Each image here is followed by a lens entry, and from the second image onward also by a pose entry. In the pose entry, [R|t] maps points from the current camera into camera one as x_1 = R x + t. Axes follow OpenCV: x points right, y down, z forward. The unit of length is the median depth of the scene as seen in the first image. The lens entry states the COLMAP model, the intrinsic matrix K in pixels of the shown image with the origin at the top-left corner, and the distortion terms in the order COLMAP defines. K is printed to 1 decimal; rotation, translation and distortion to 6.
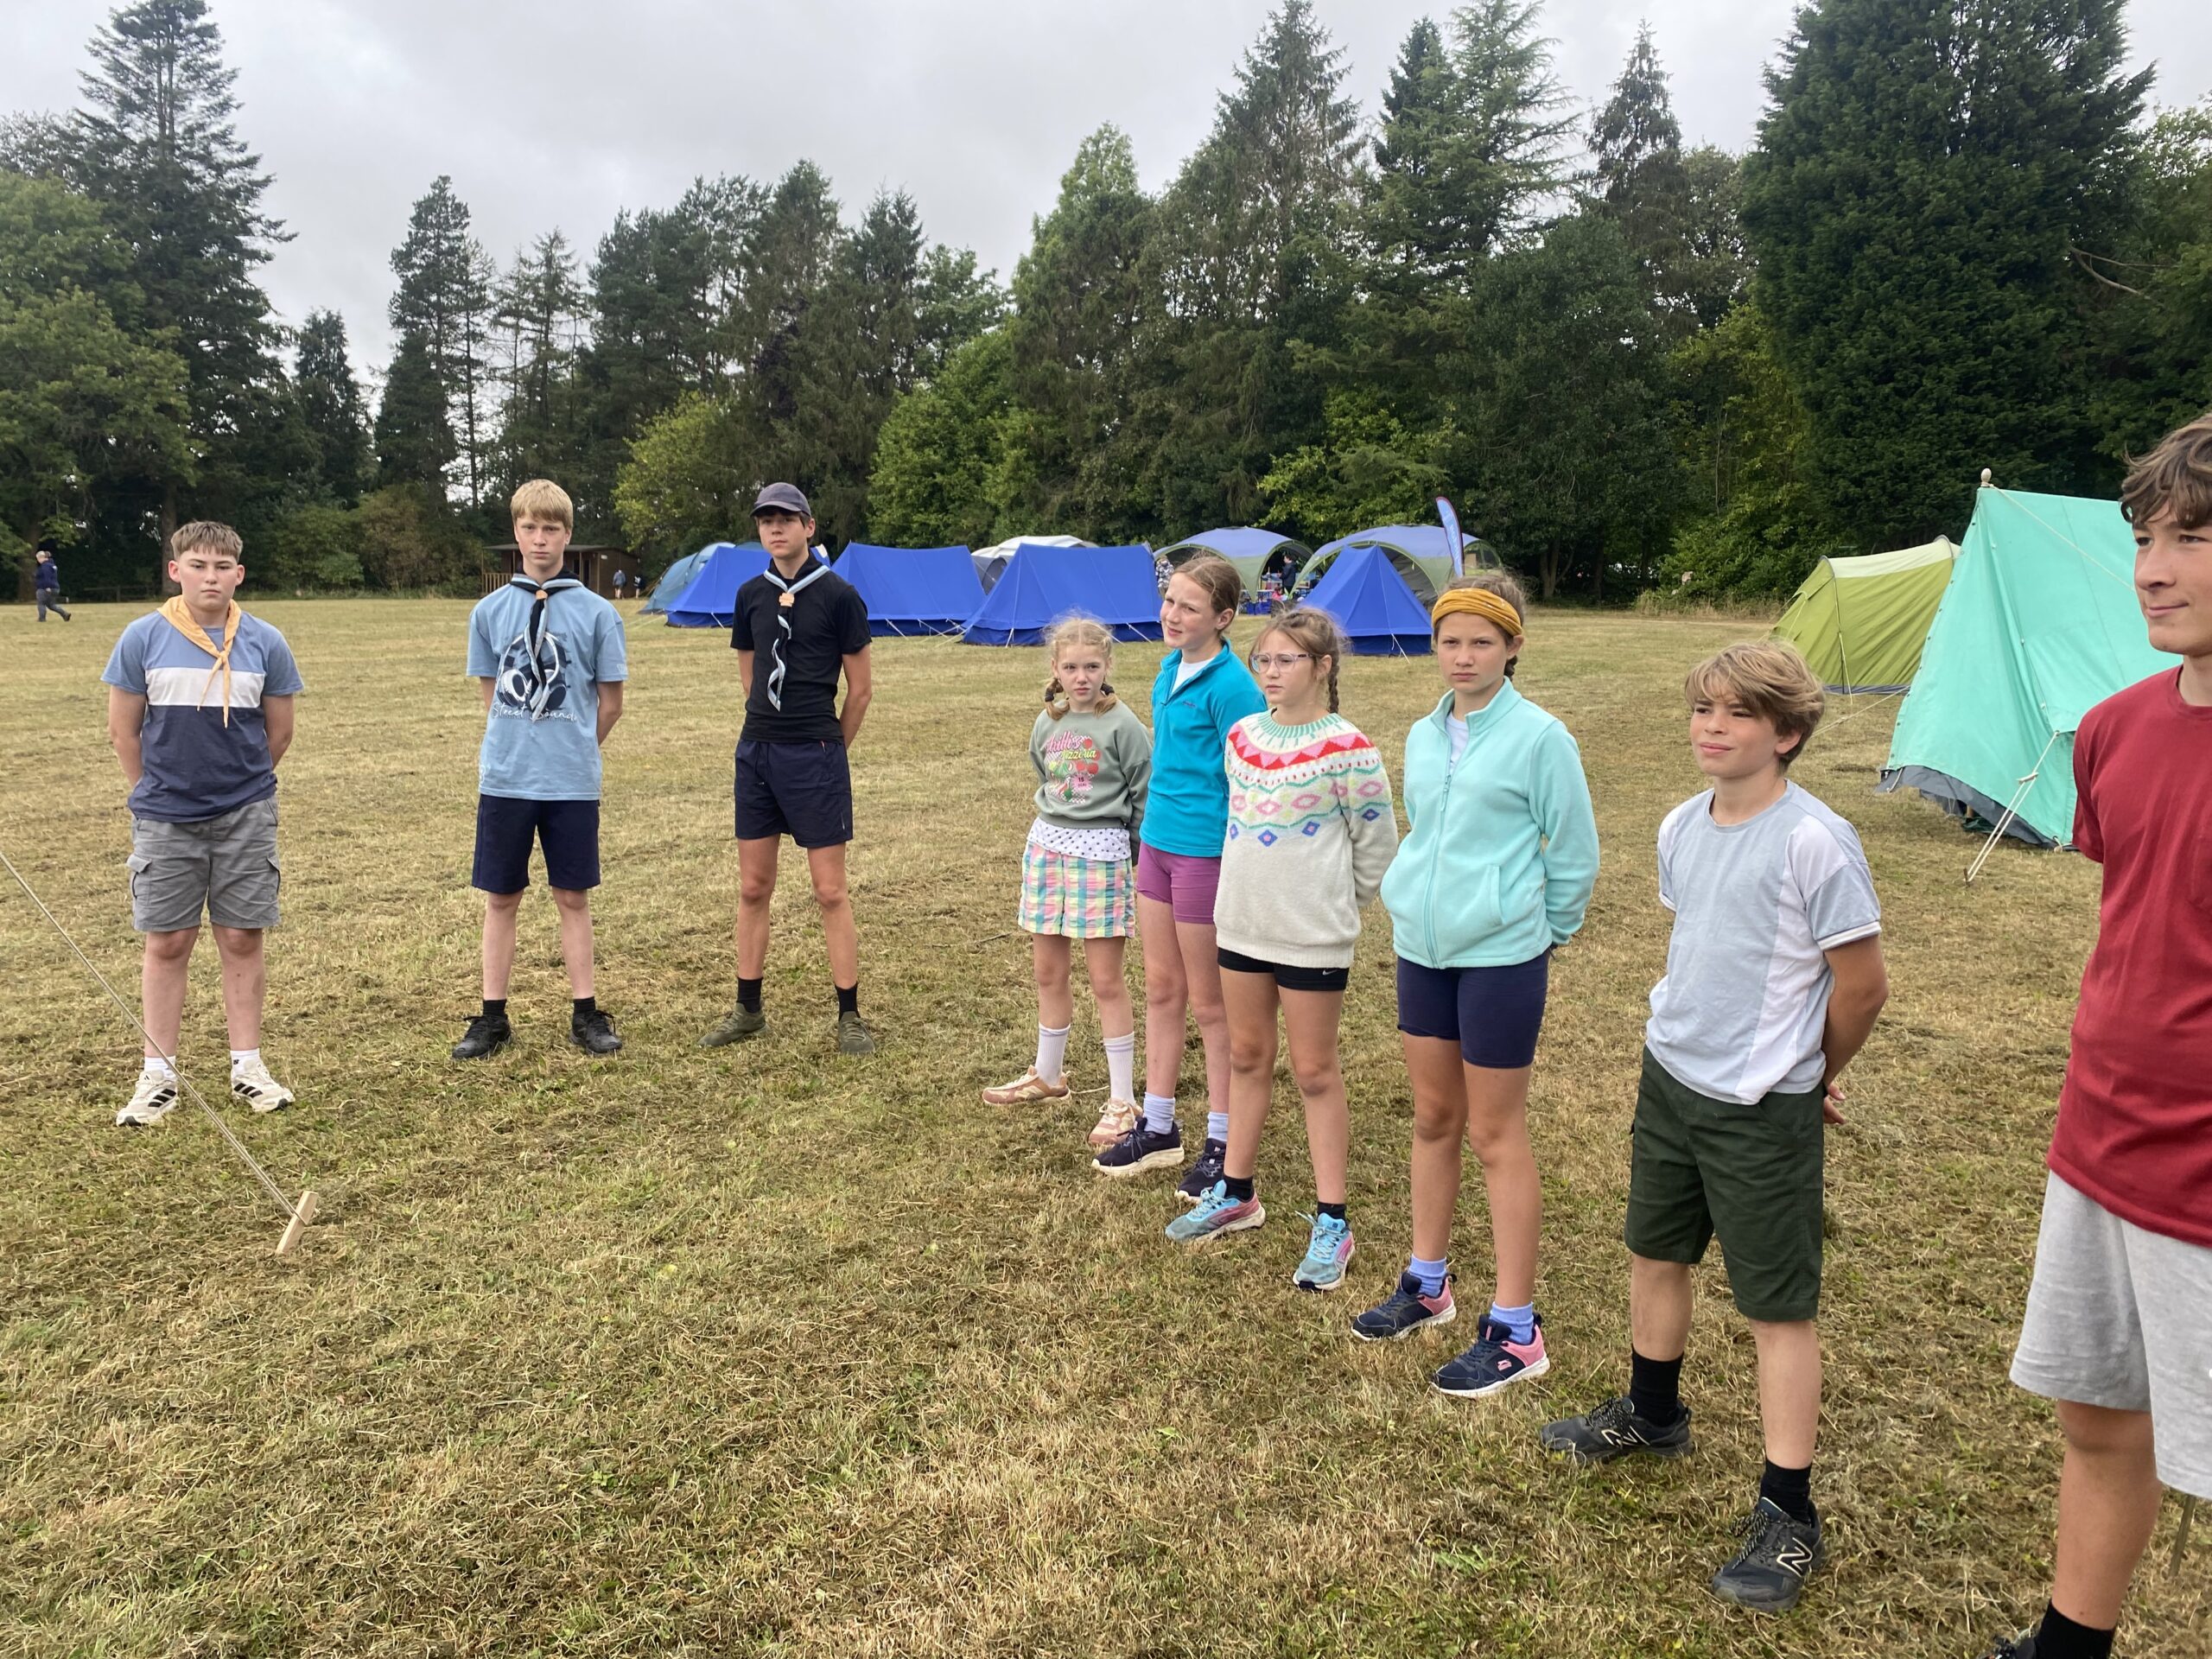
lens RADIAL K [[1699.3, 0, 1086.8], [0, 1699.3, 807.8], [0, 0, 1]] dist [0.036291, -0.031791]
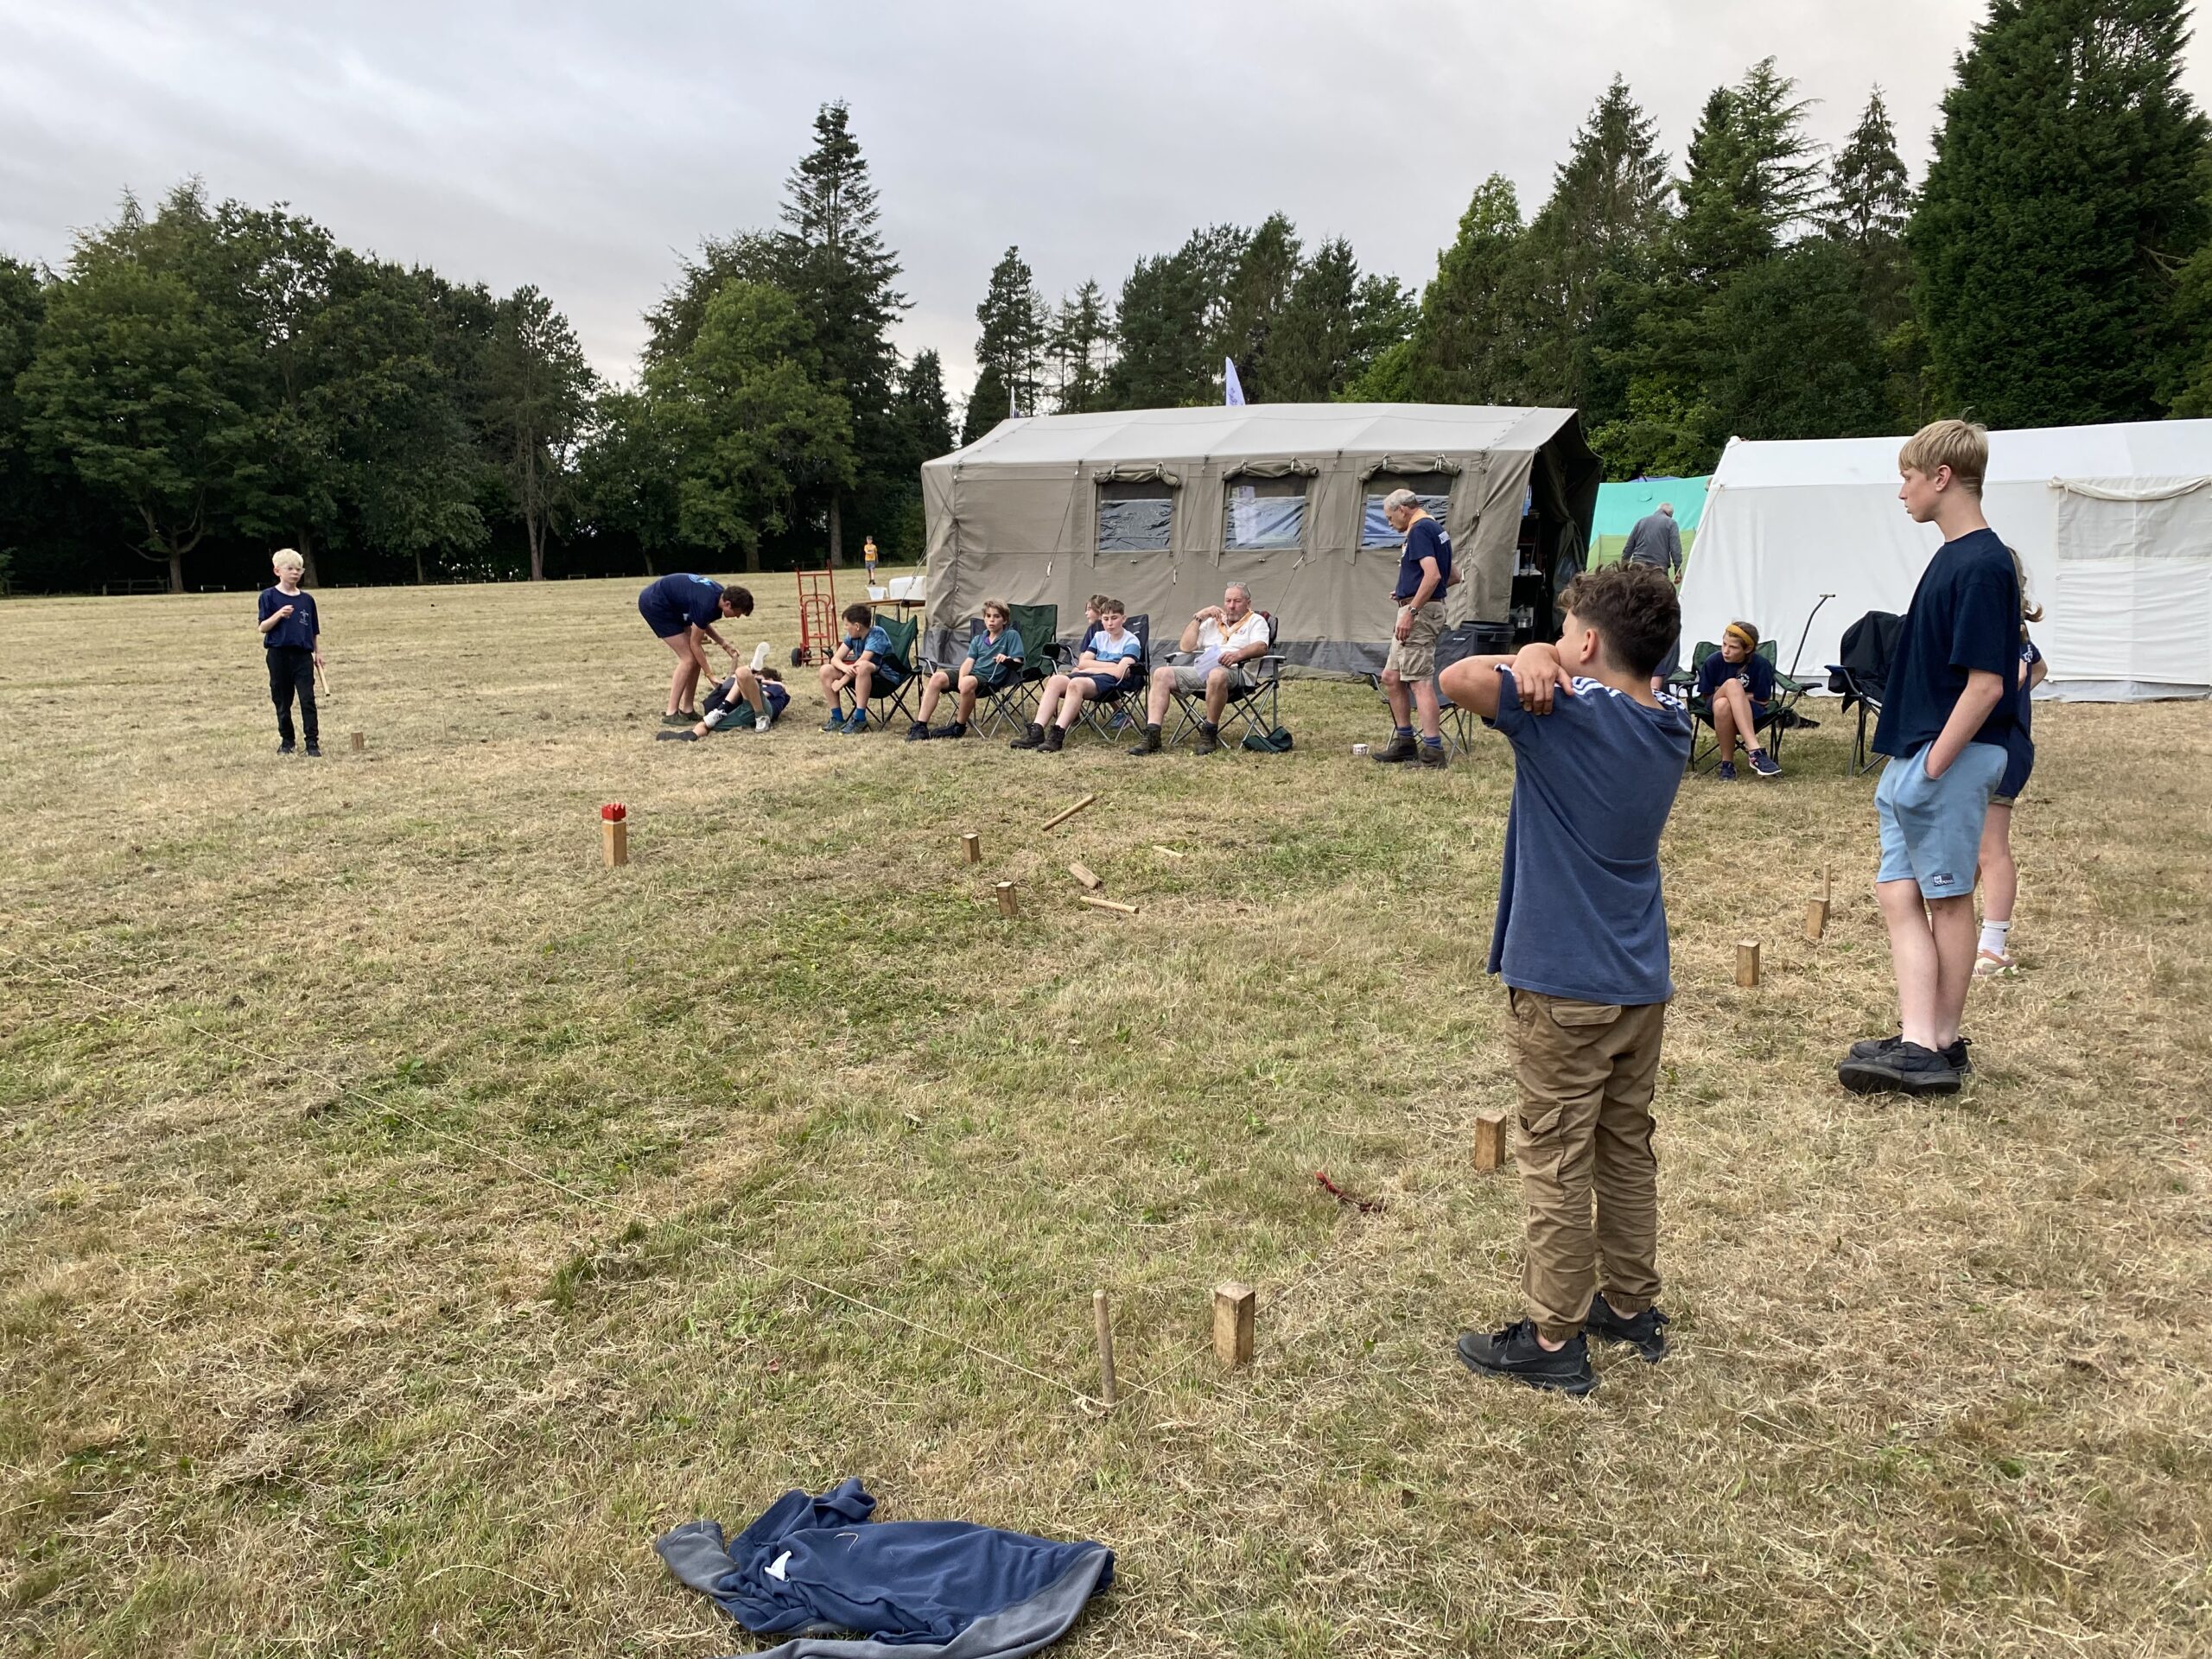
lens RADIAL K [[1699.3, 0, 1107.4], [0, 1699.3, 839.0], [0, 0, 1]] dist [0.036291, -0.031791]
pose [[0.957919, 0.010833, -0.286833, 0.102948], [0.000728, 0.999193, 0.040168, 0.052245], [0.287037, -0.038686, 0.957138, -0.338593]]
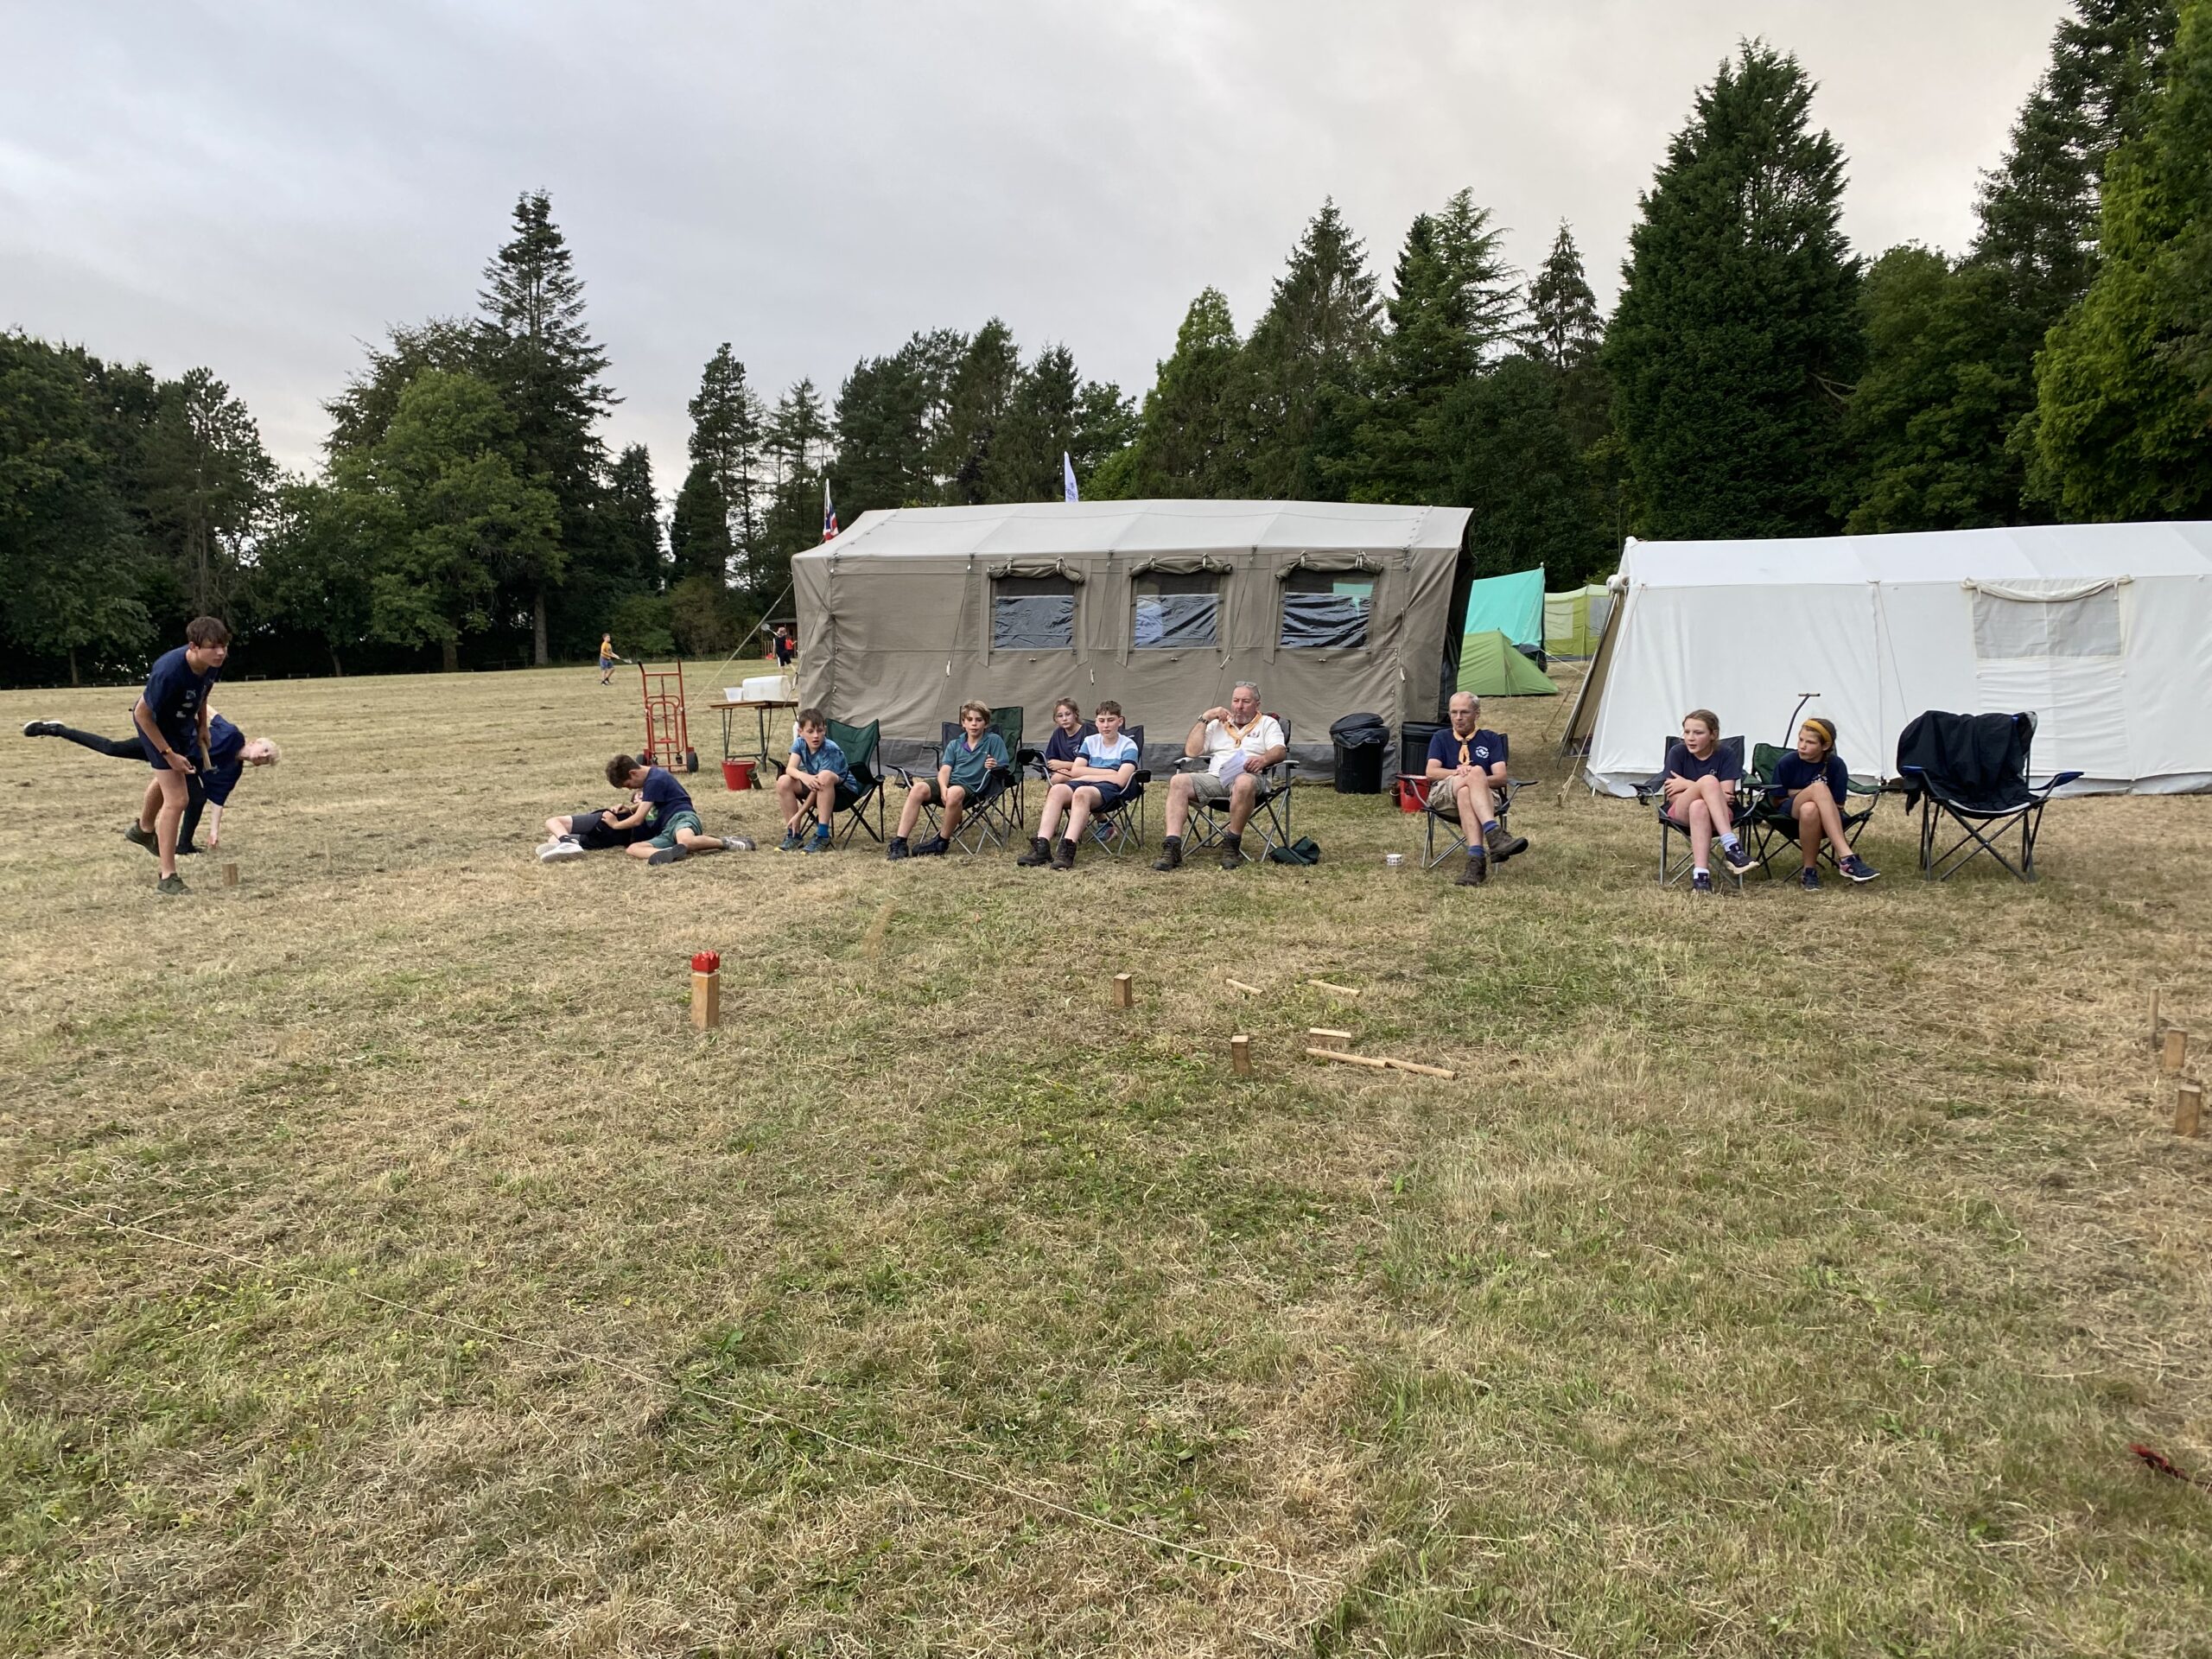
lens RADIAL K [[1699.3, 0, 1085.7], [0, 1699.3, 855.9], [0, 0, 1]] dist [0.036291, -0.031791]
pose [[0.991709, -0.022367, -0.126540, 0.071517], [0.021848, 0.999746, -0.005485, 0.050100], [0.126630, 0.002675, 0.991946, -0.329671]]
